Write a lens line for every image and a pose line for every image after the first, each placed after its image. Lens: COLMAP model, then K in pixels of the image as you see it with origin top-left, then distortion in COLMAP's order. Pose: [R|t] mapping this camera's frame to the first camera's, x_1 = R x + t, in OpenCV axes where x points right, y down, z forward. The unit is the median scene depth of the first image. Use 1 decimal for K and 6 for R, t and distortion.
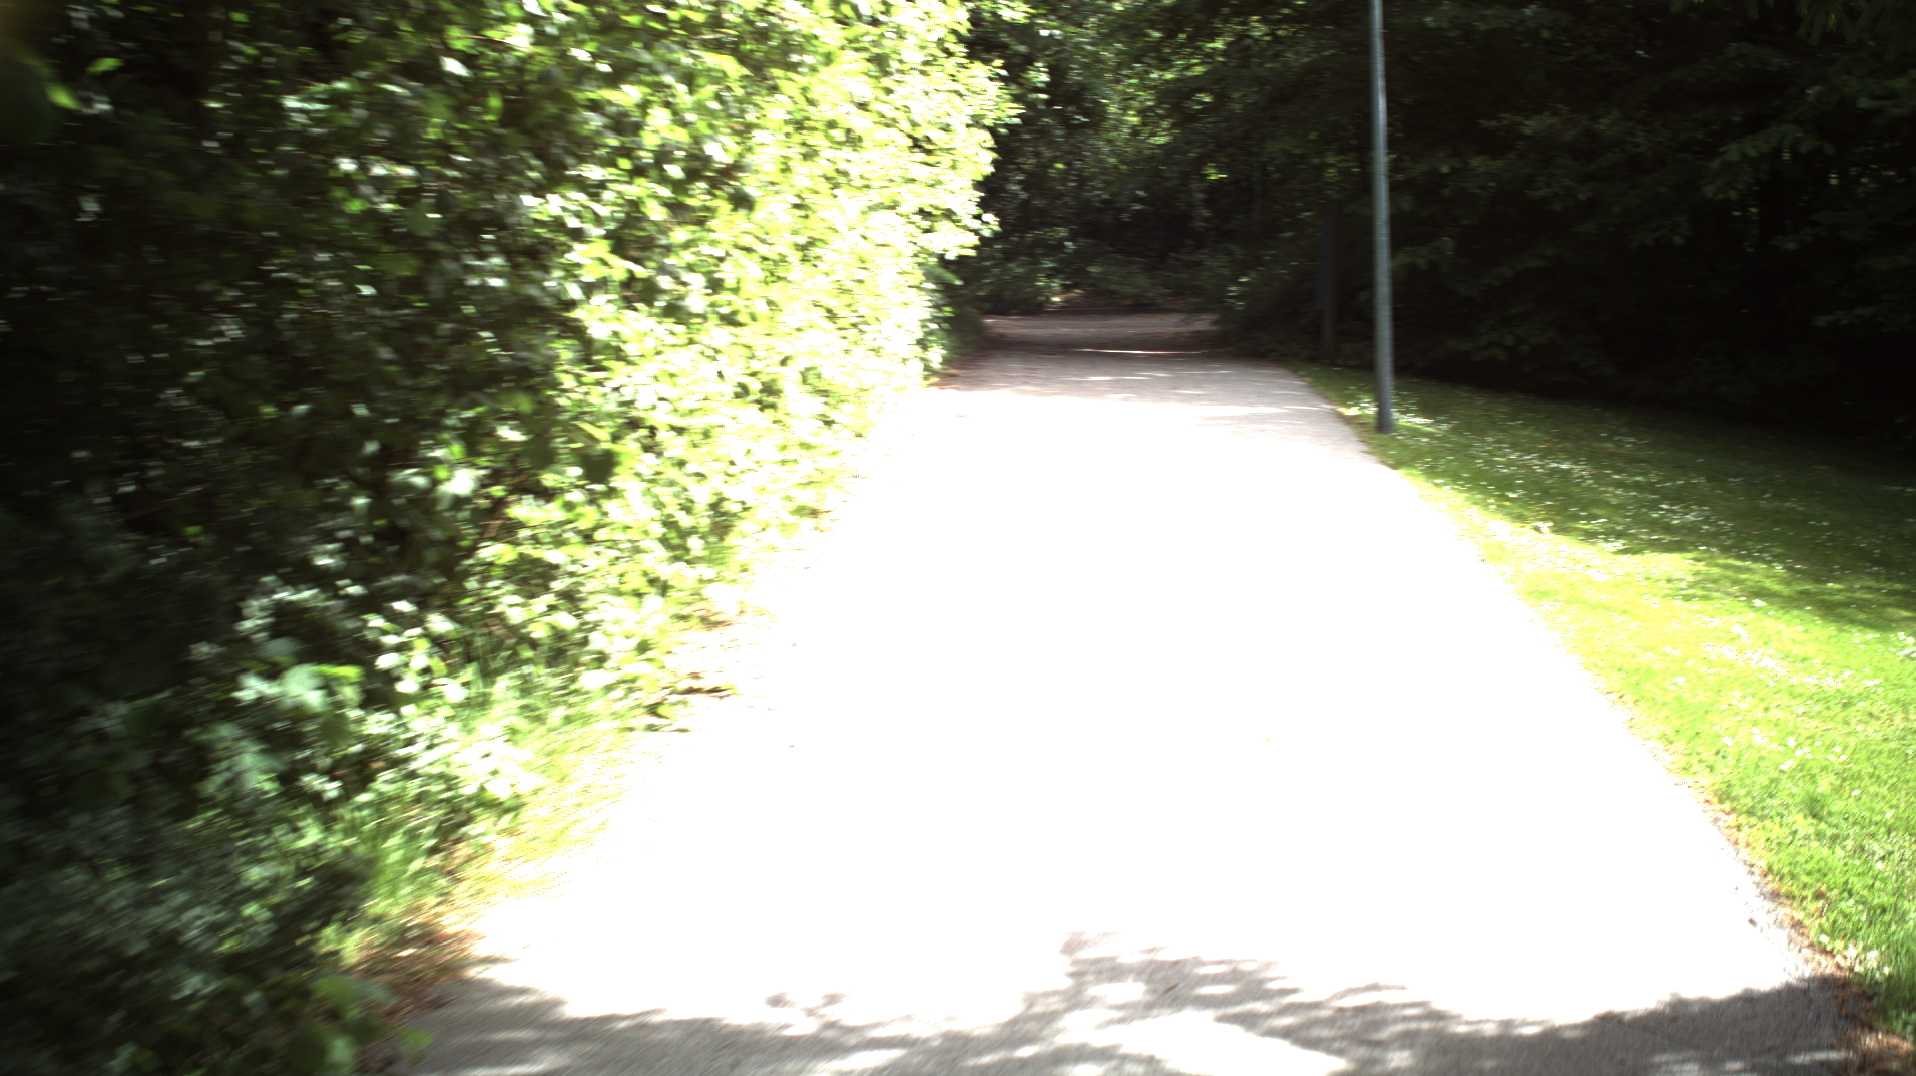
lens RADIAL K [[3201.0, 0, 958.0], [0, 3201.0, 538.0], [0, 0, 1]] dist [-0.299280, 0.451188]
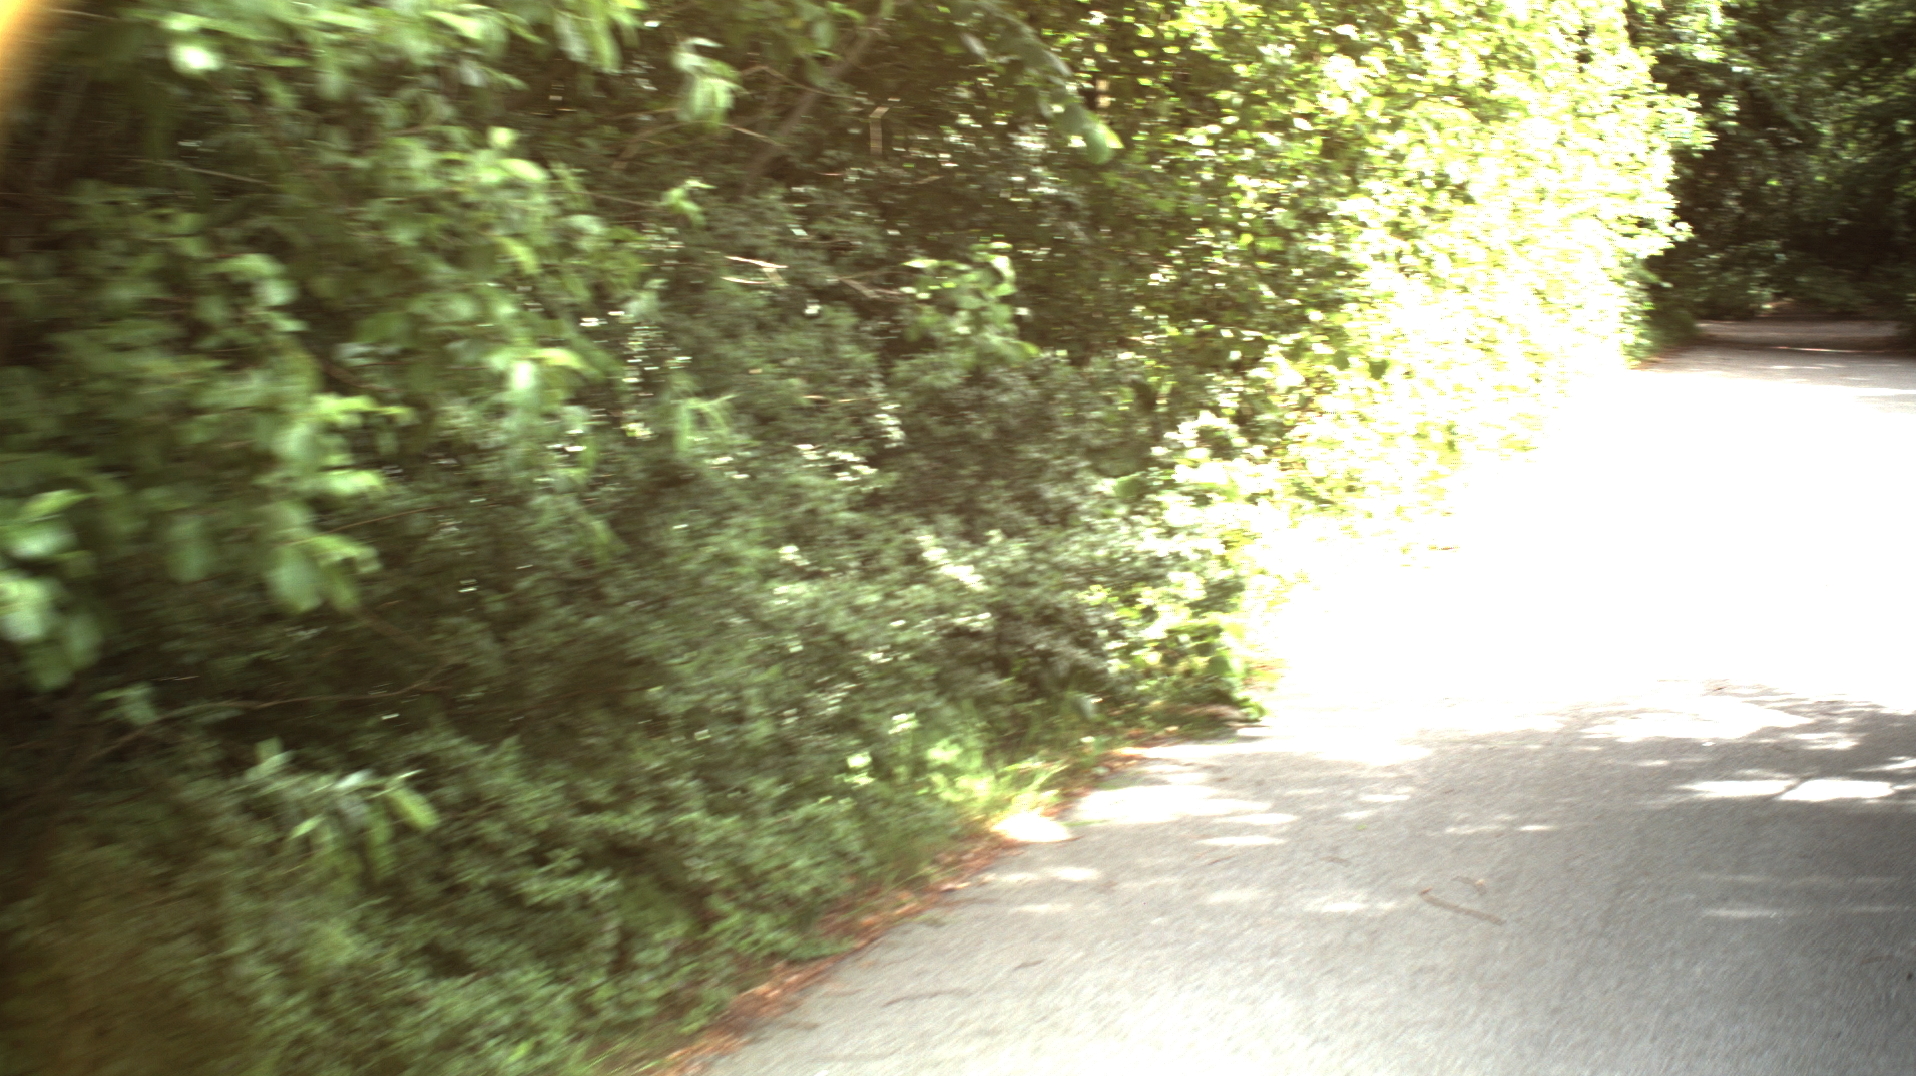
lens RADIAL K [[3203.9, 0, 958.0], [0, 3203.9, 538.0], [0, 0, 1]] dist [-0.256515, -0.001136]
pose [[0.973639, 0.022391, -0.226994, 0.012995], [-0.023243, 0.999729, -0.001083, 0.019067], [0.226908, 0.006330, 0.973896, -0.167792]]
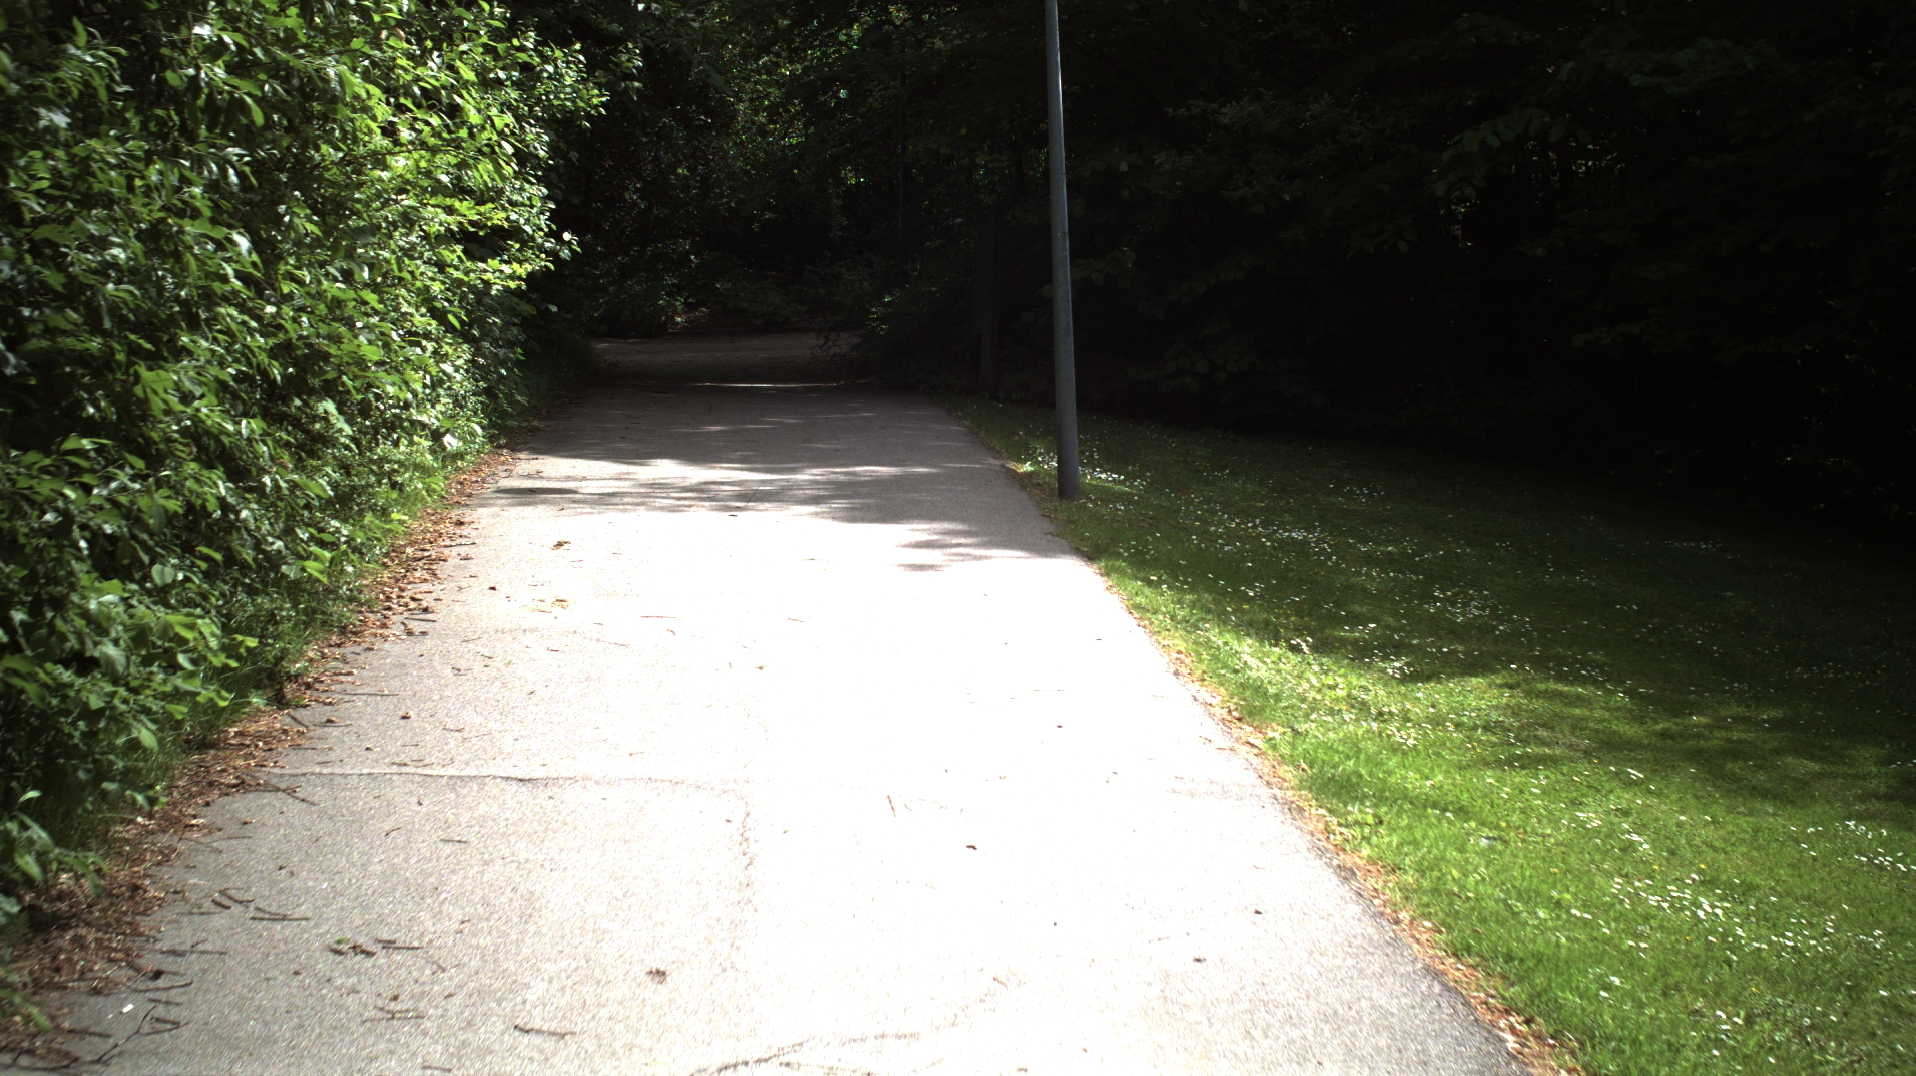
lens RADIAL K [[3203.9, 0, 958.0], [0, 3203.9, 538.0], [0, 0, 1]] dist [-0.256515, -0.001136]
pose [[0.993682, -0.020872, 0.110278, 0.014245], [0.021100, 0.999777, -0.000895, -0.018383], [-0.110235, 0.003216, 0.993900, 0.166329]]
